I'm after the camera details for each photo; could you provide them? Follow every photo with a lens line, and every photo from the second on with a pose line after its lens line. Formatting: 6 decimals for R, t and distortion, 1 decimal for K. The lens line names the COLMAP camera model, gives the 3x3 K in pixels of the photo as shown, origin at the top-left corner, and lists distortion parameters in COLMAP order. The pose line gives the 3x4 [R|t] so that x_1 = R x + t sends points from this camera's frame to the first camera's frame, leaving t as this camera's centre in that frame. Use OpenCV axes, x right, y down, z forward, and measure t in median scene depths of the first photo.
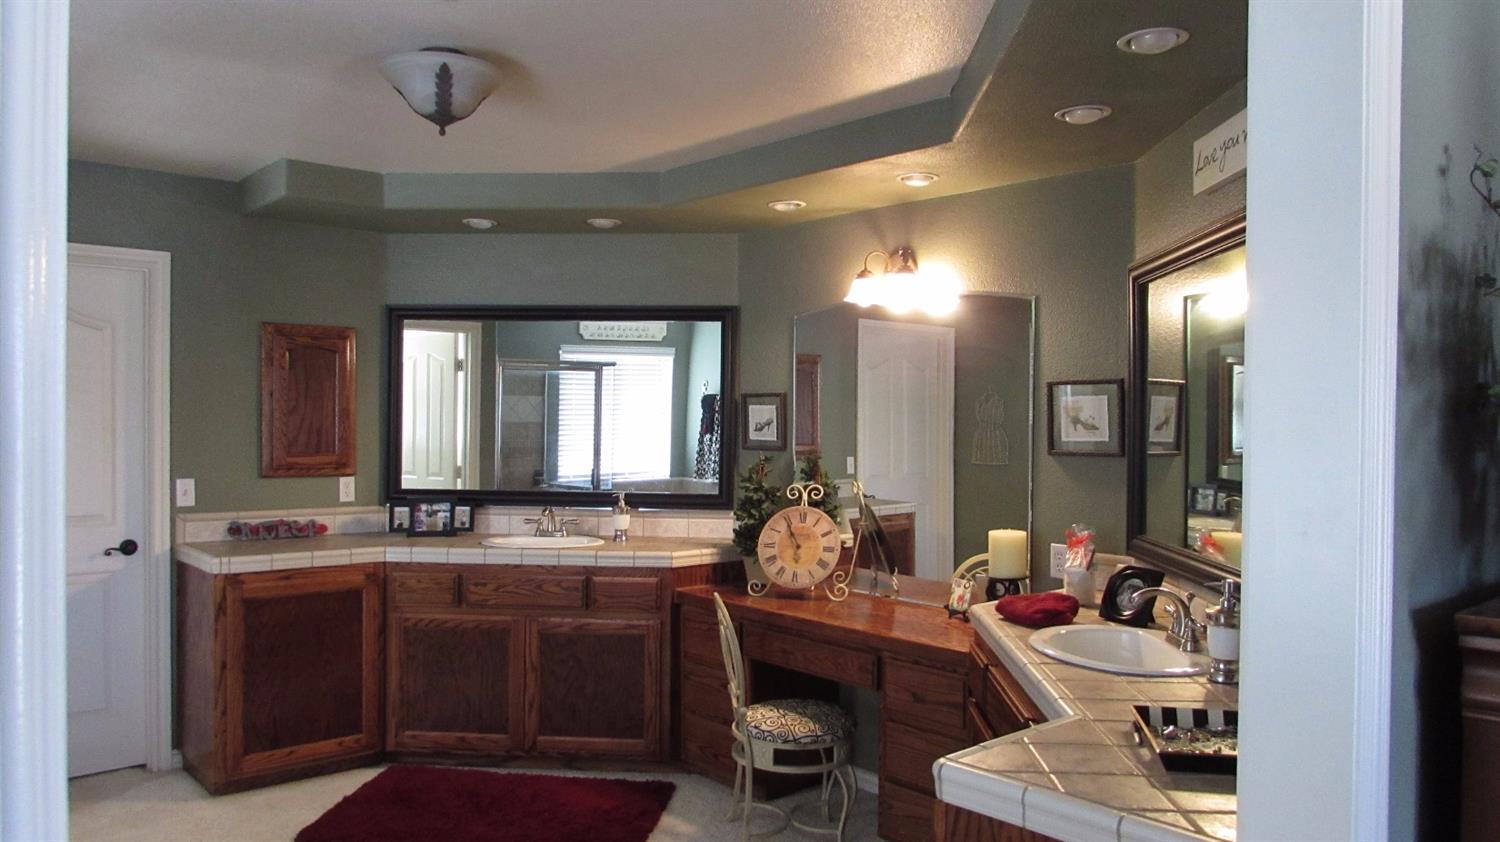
lens RADIAL K [[1058.2, 0, 754.9], [0, 1058.2, 427.5], [0, 0, 1]] dist [-0.030545, 0.006925]
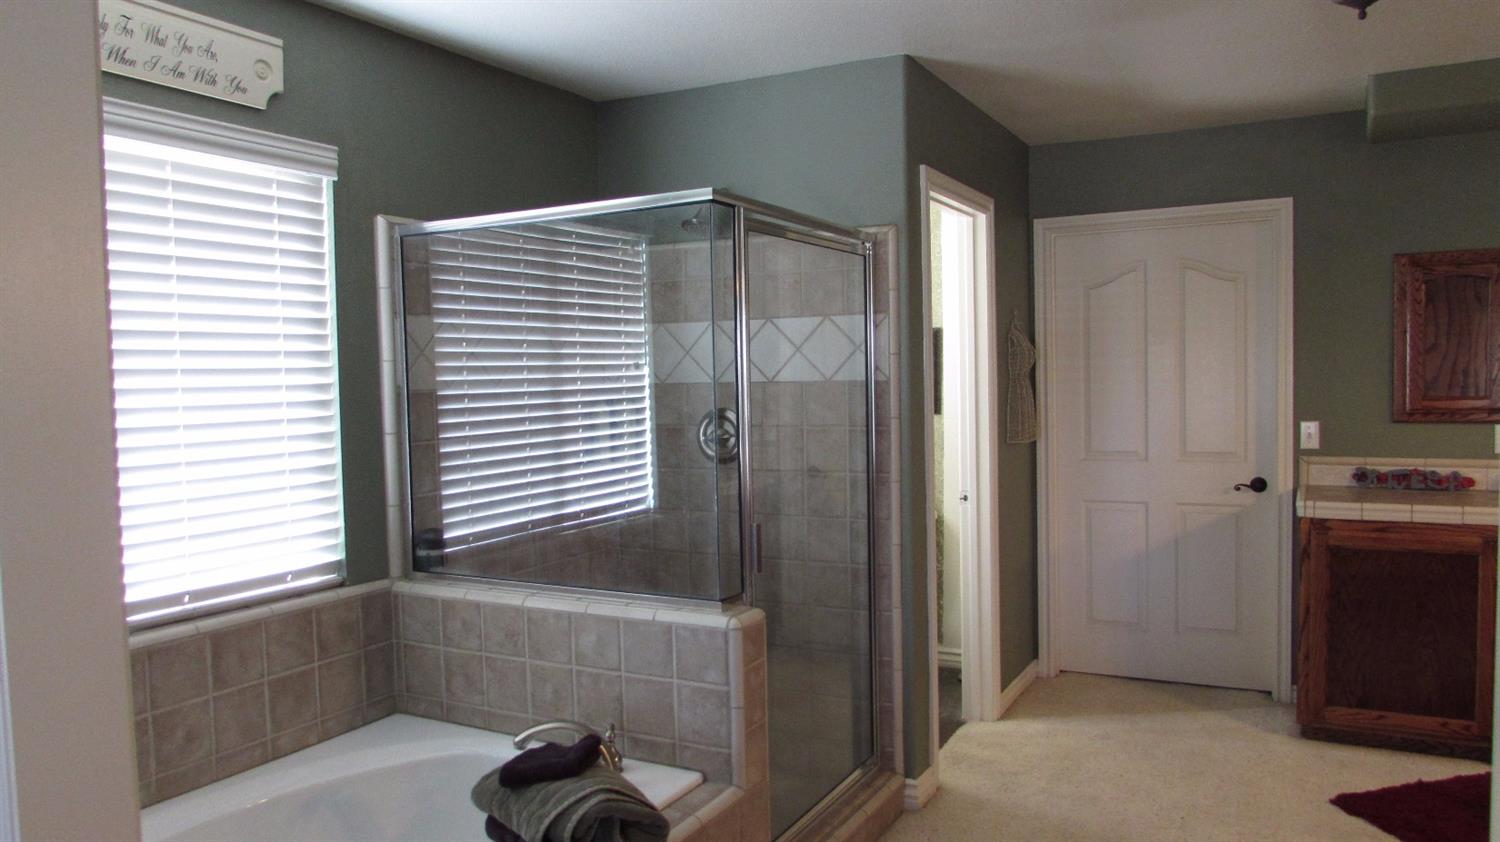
lens RADIAL K [[1058.2, 0, 754.9], [0, 1058.2, 427.5], [0, 0, 1]] dist [-0.030545, 0.006925]
pose [[0.335190, 0.029632, -0.941684, 0.226258], [0.019507, 0.999073, 0.038381, 0.005907], [0.941949, -0.031234, 0.334301, 0.165141]]
